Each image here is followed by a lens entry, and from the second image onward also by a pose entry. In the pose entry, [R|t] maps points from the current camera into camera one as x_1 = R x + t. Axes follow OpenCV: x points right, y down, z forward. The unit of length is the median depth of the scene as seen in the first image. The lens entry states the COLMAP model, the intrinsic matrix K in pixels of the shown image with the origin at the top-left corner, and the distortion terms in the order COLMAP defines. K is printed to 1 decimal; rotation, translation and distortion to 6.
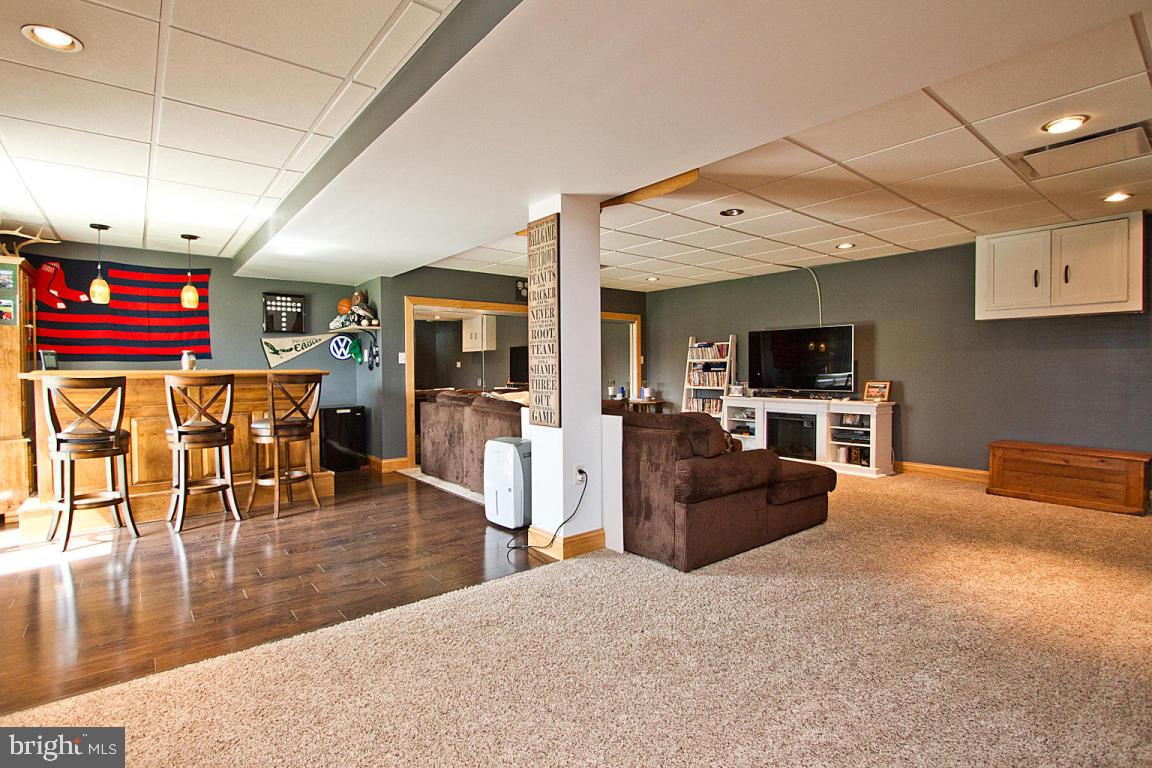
lens RADIAL K [[541.0, 0, 571.3], [0, 541.0, 380.4], [0, 0, 1]] dist [-0.002455, -0.000542]
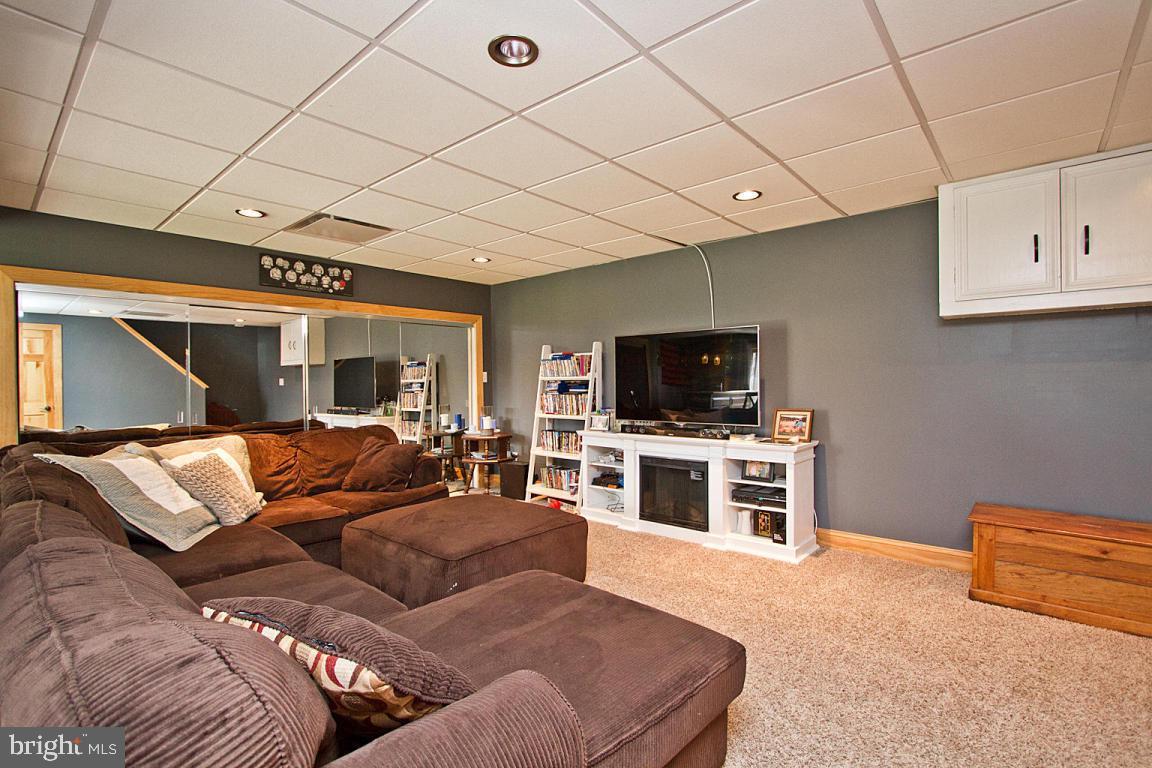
lens RADIAL K [[532.0, 0, 576.6], [0, 532.0, 387.8], [0, 0, 1]] dist [-0.013615, 0.000245]
pose [[0.984939, -0.007291, 0.172750, 0.154868], [0.009142, 0.999909, -0.009921, -0.018223], [-0.172662, 0.011350, 0.984916, 0.327126]]
